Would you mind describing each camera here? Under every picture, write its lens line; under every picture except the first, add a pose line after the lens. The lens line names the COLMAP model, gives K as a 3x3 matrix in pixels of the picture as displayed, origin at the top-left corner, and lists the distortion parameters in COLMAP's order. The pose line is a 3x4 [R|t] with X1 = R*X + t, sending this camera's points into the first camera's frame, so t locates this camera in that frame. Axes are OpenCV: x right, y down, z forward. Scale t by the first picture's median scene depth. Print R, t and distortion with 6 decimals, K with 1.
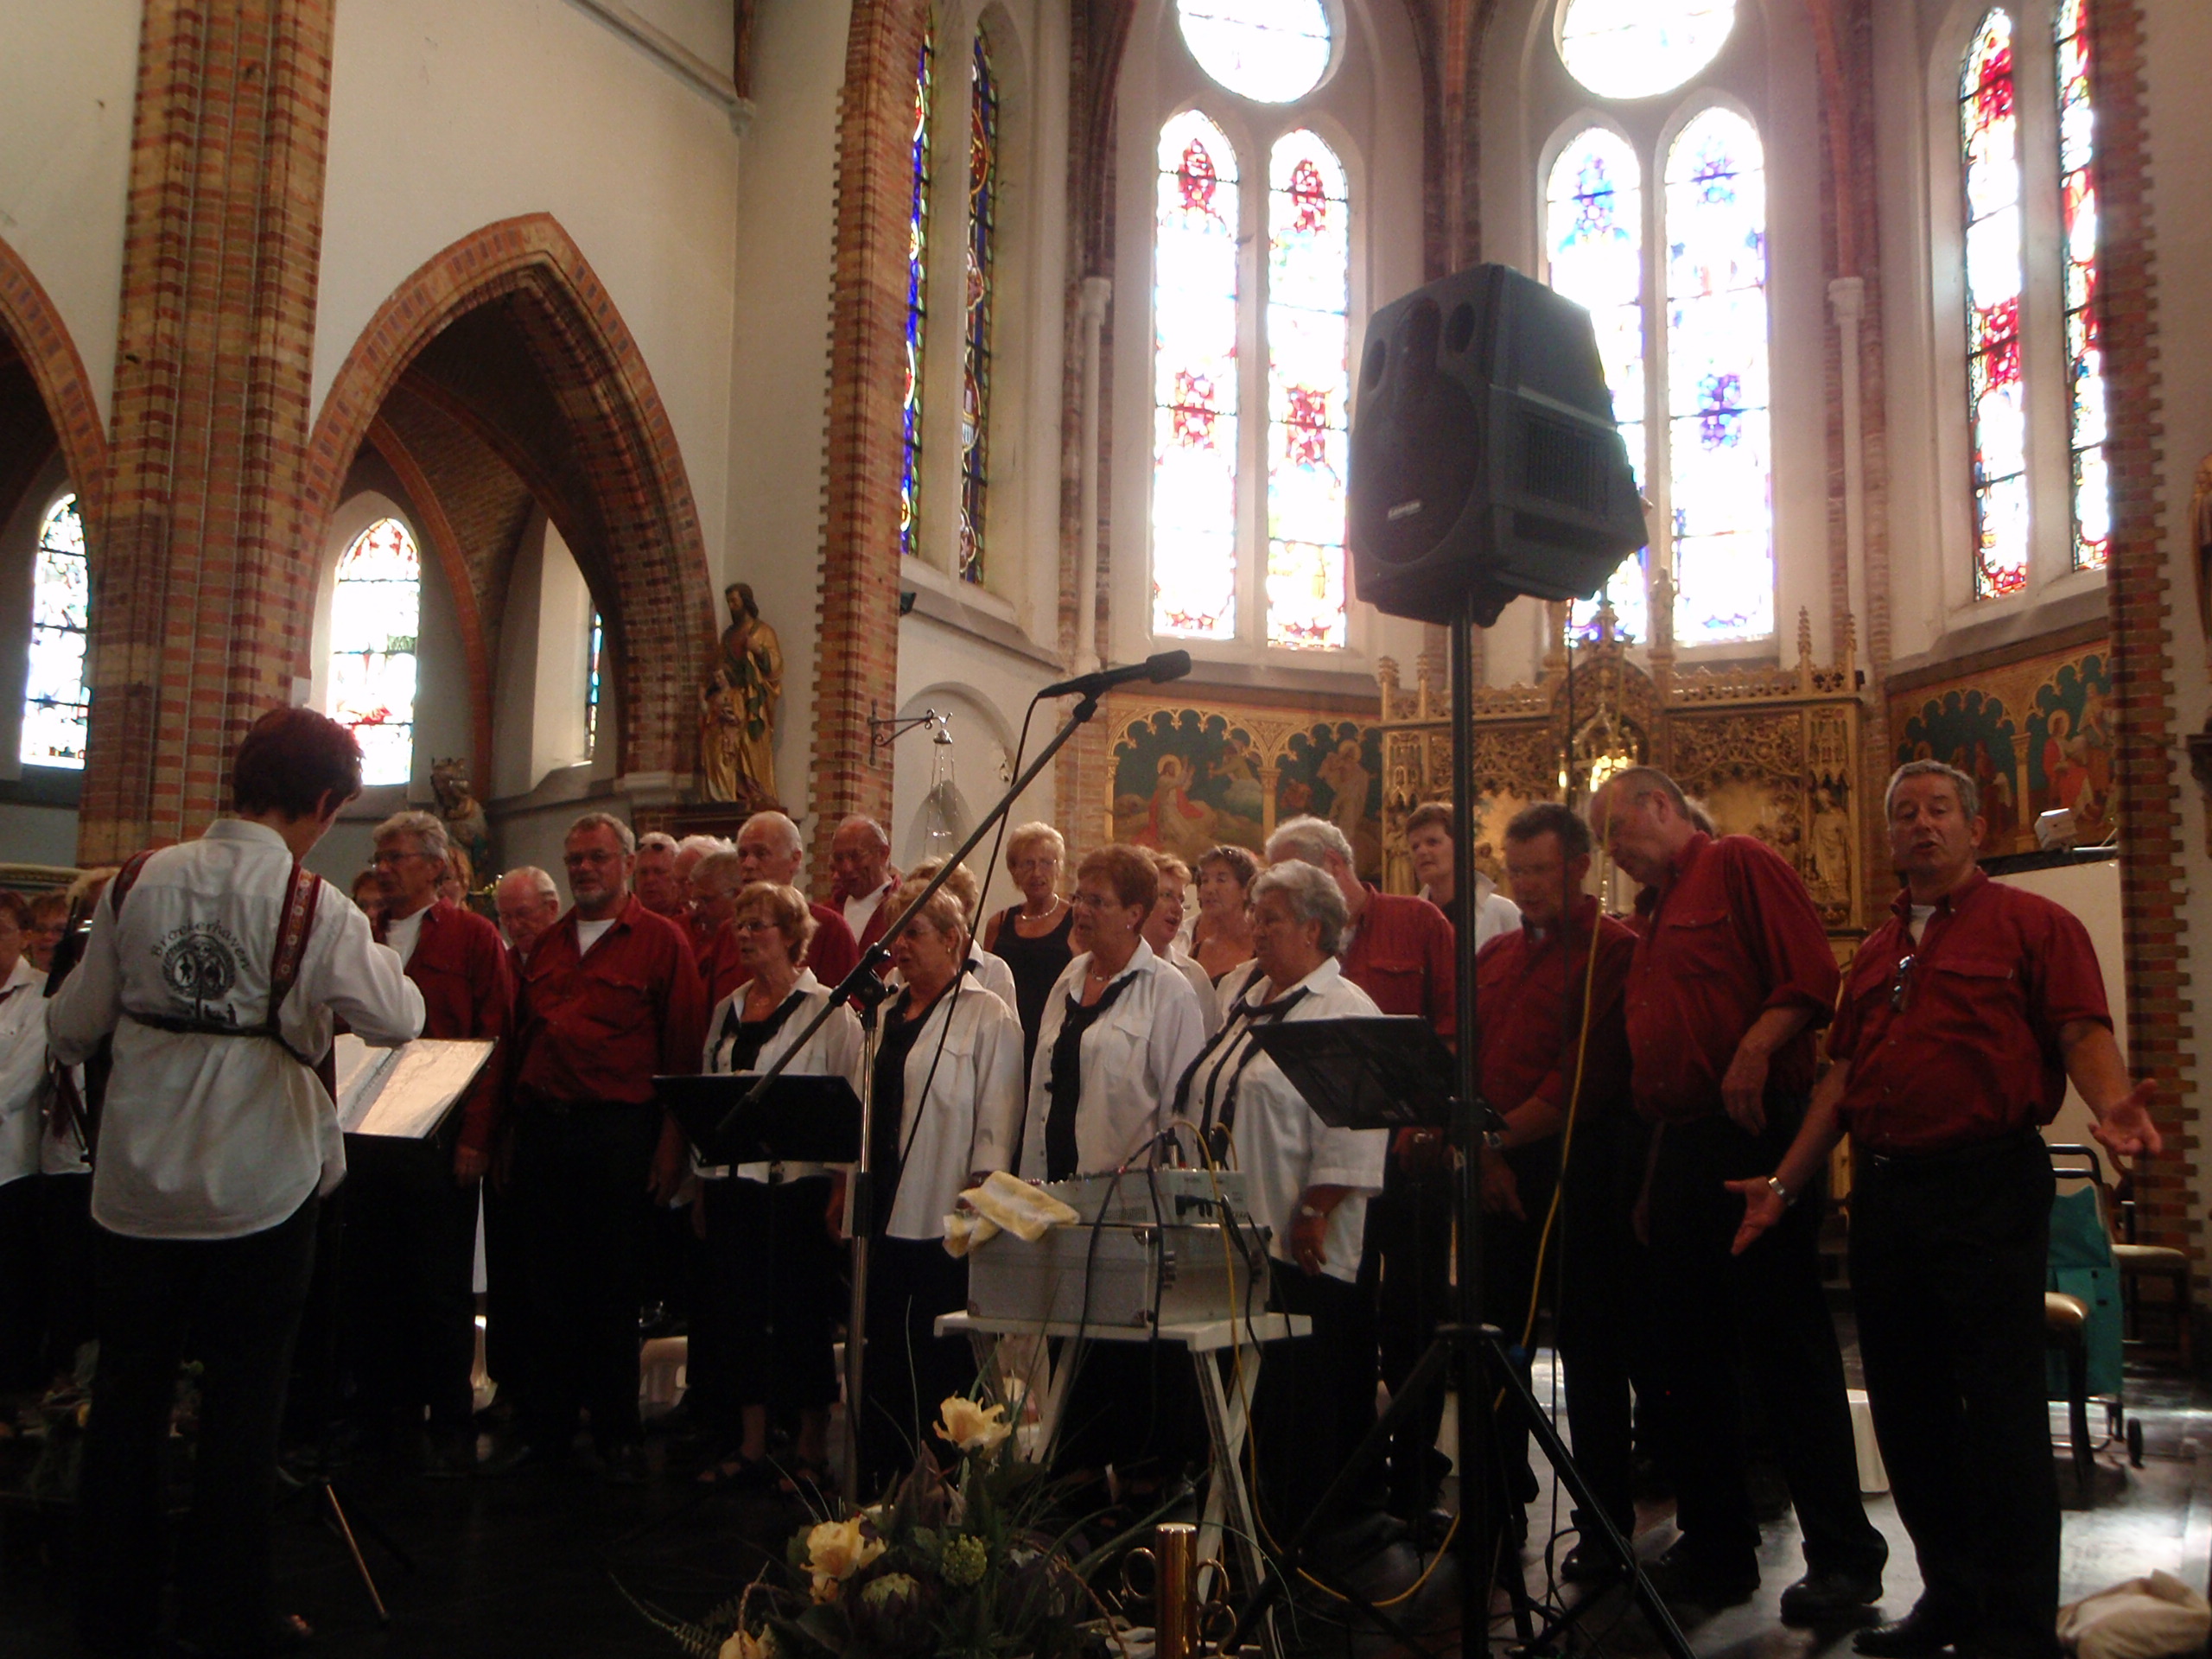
lens RADIAL K [[2336.0, 0, 1096.1], [0, 2336.0, 816.3], [0, 0, 1]] dist [-0.084138, 0.190522]
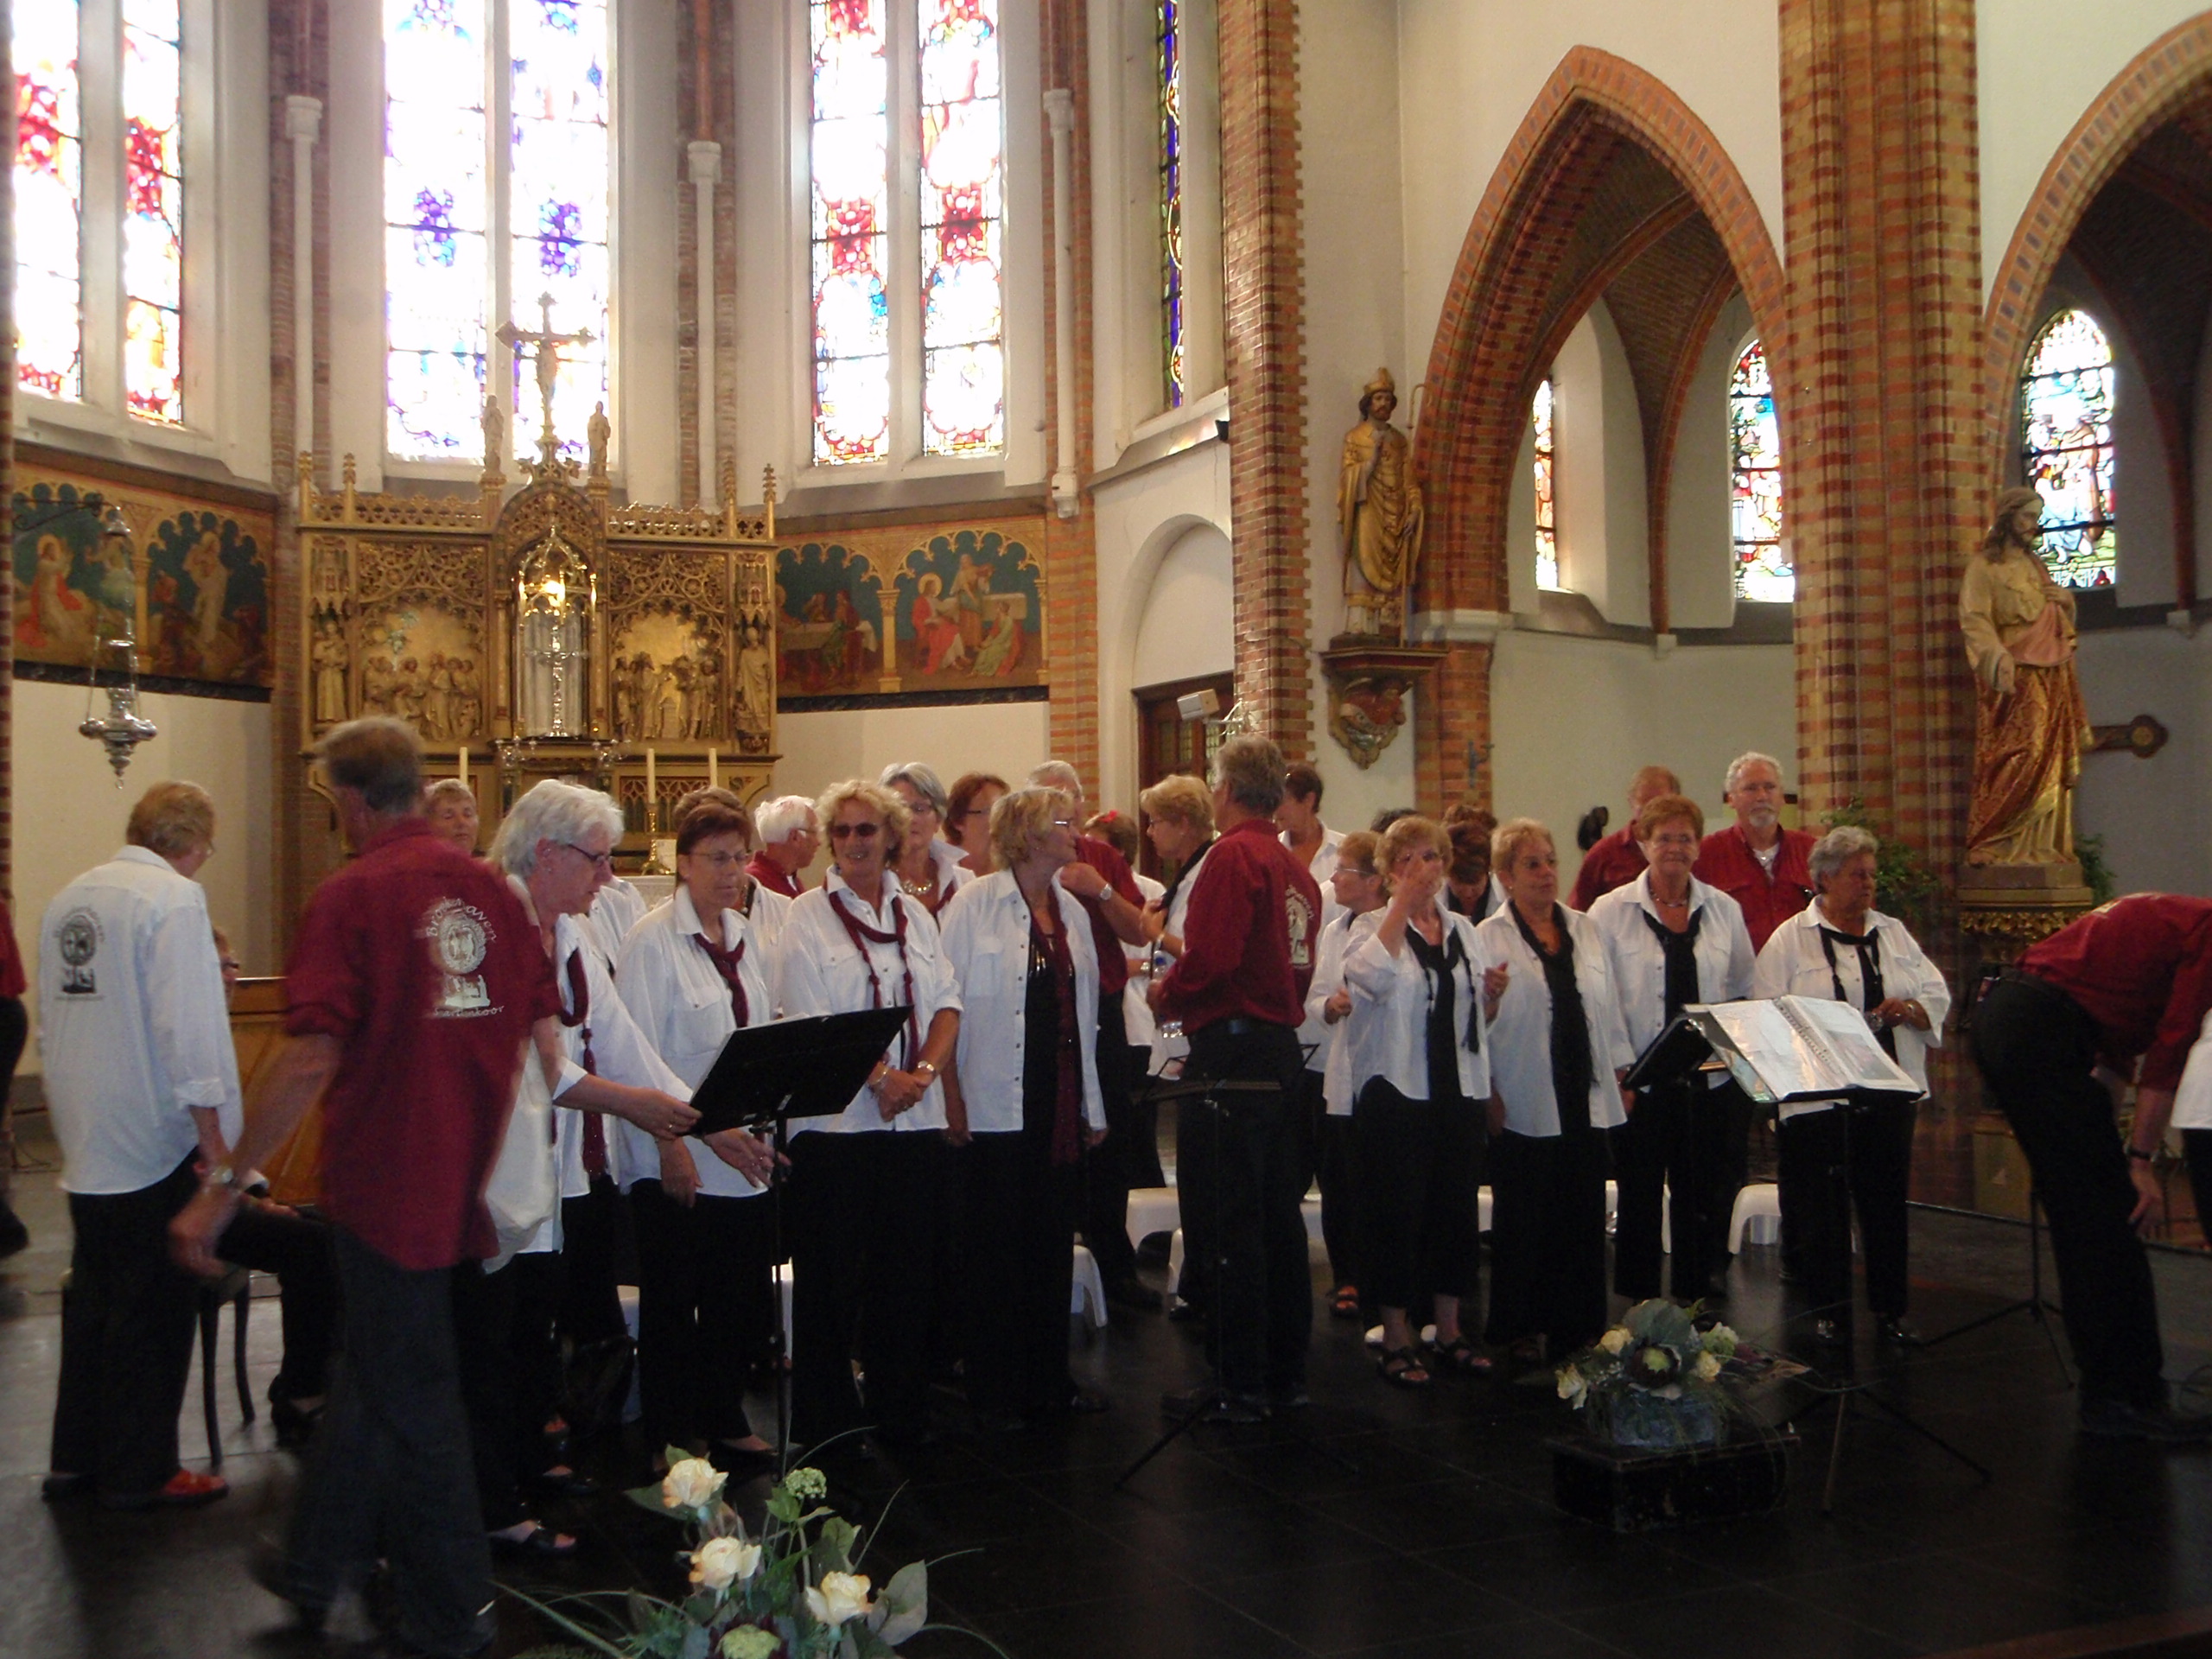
lens RADIAL K [[2336.0, 0, 1096.1], [0, 2336.0, 816.3], [0, 0, 1]] dist [-0.084138, 0.190522]
pose [[0.646323, -0.008976, 0.763011, -0.442171], [-0.074279, 0.994442, 0.074619, -0.018171], [-0.759440, -0.104903, 0.642064, 0.165690]]
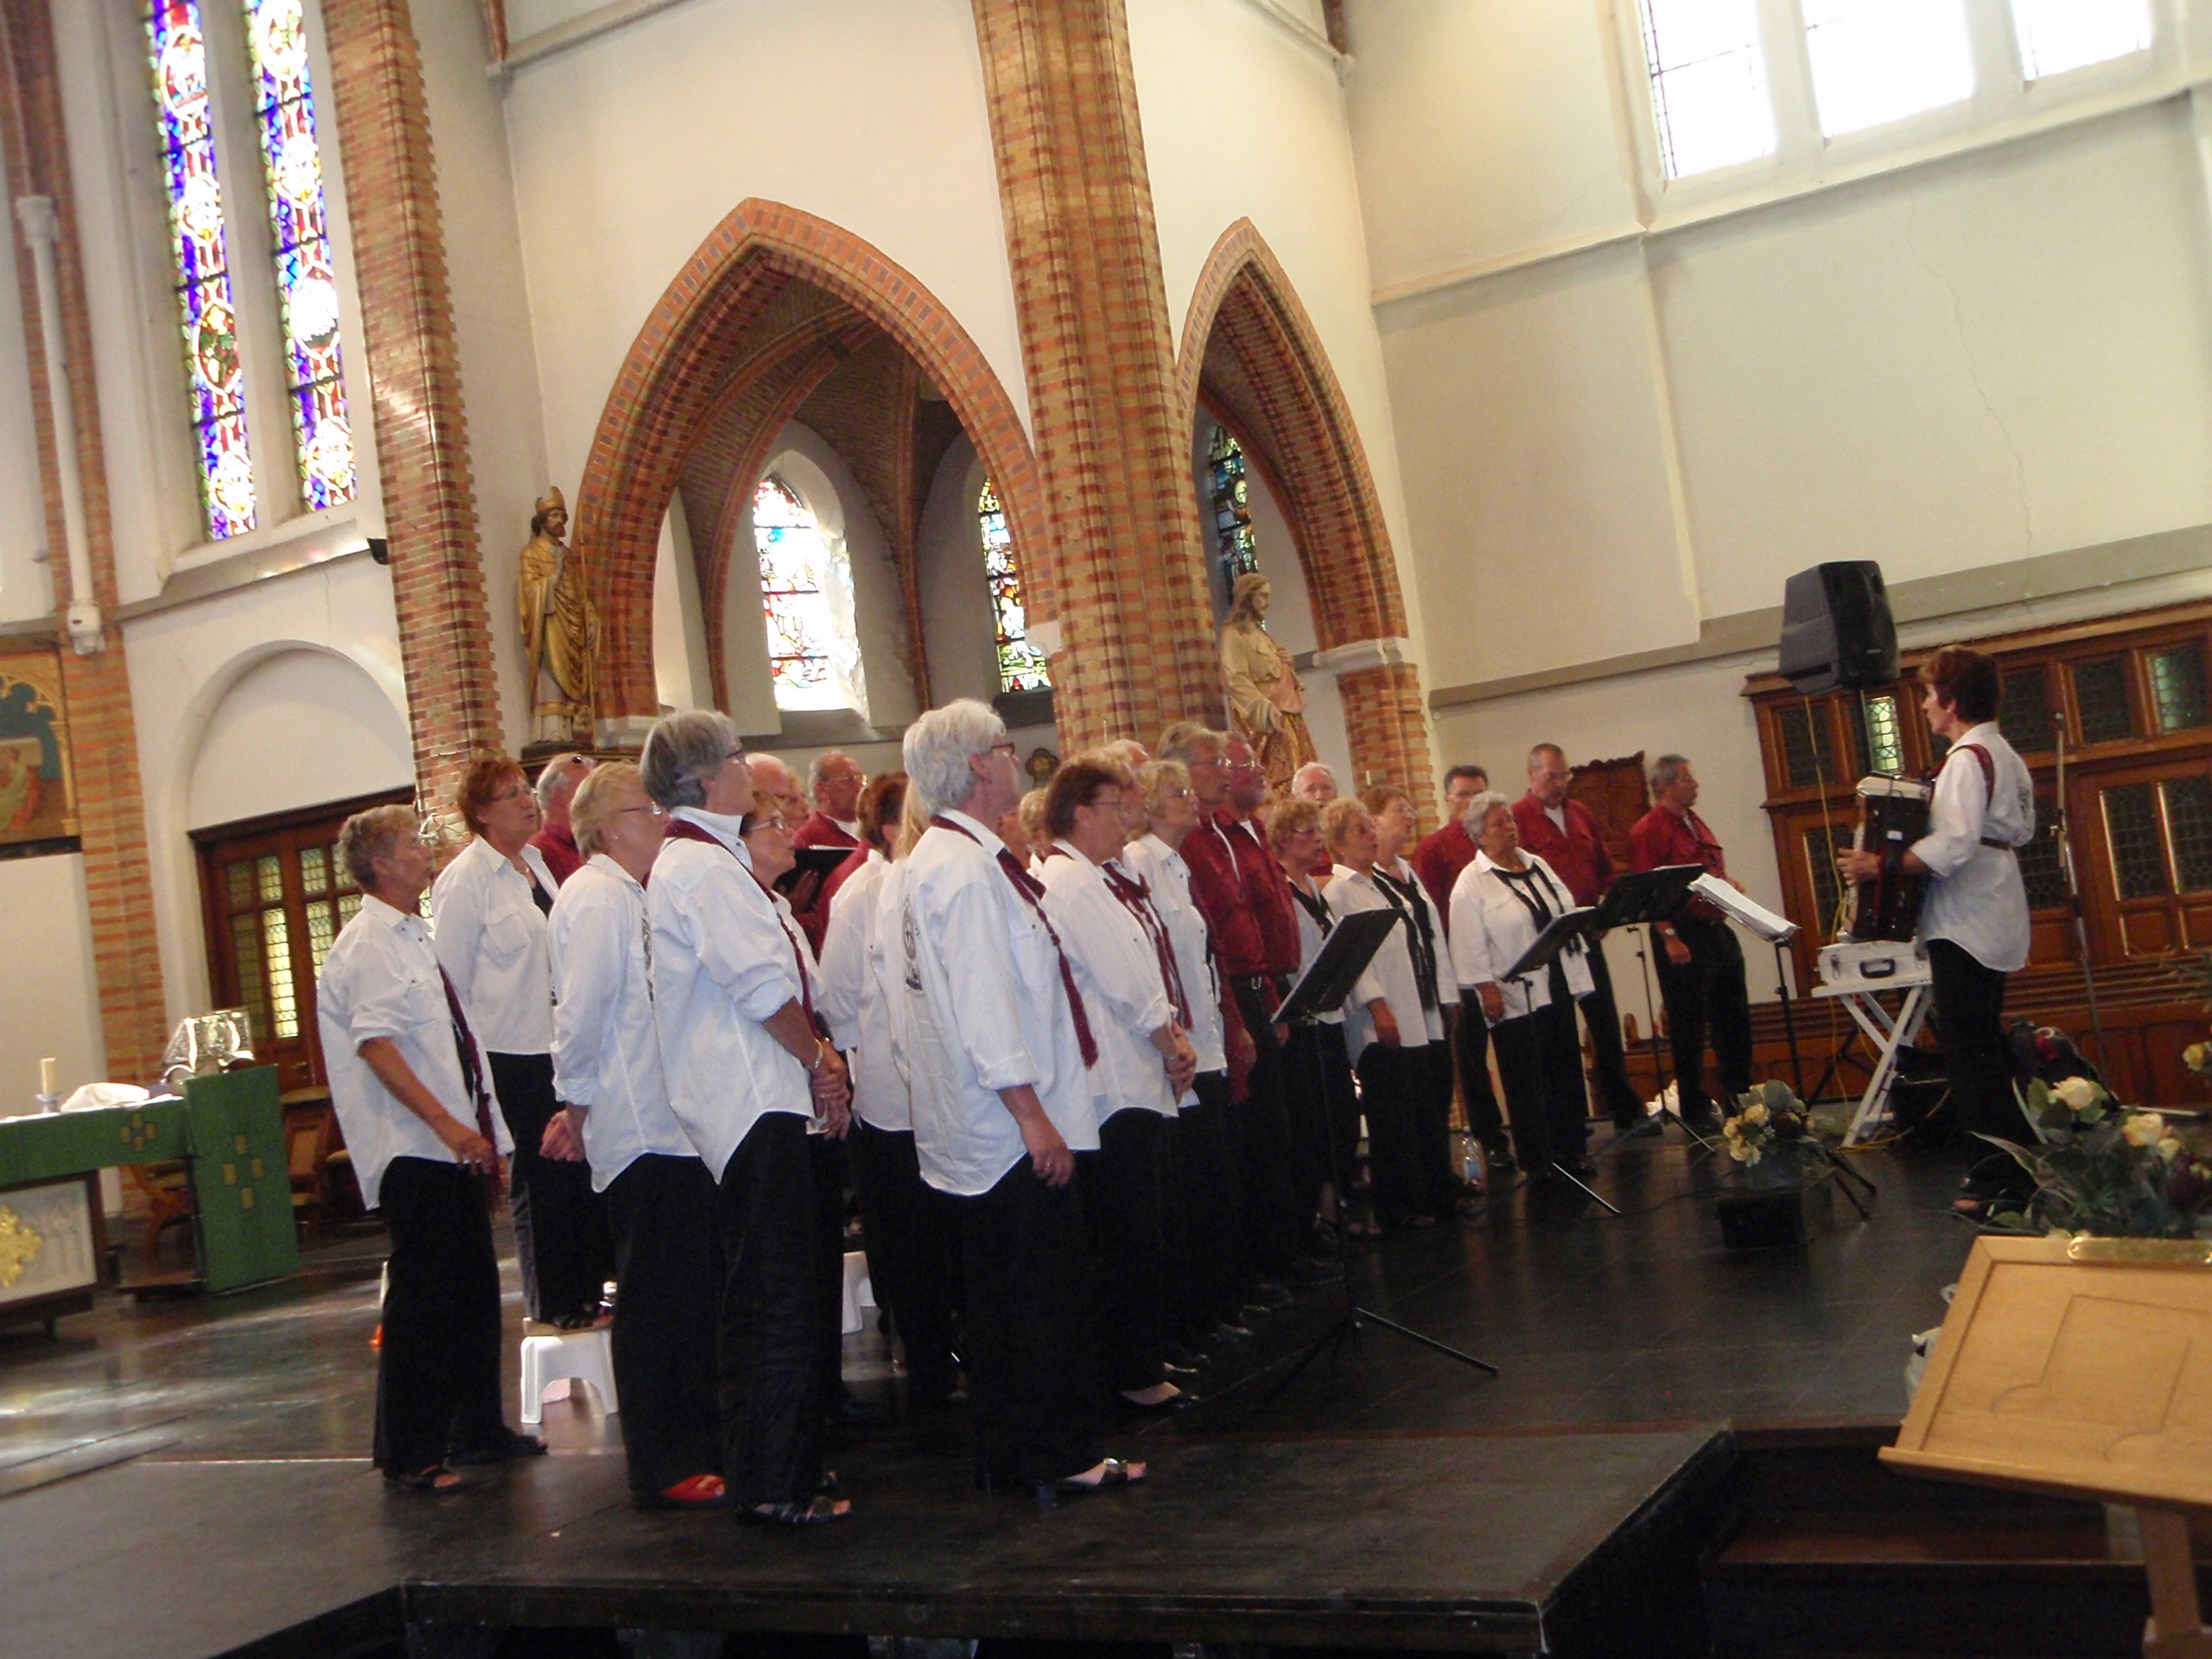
lens RADIAL K [[2305.7, 0, 1106.0], [0, 2305.7, 829.5], [0, 0, 1]] dist [-0.106262, 0.197096]
pose [[0.044206, 0.022339, 0.998773, -0.592433], [0.004834, 0.999733, -0.022574, 0.029045], [-0.999011, 0.005826, 0.044086, 0.421206]]
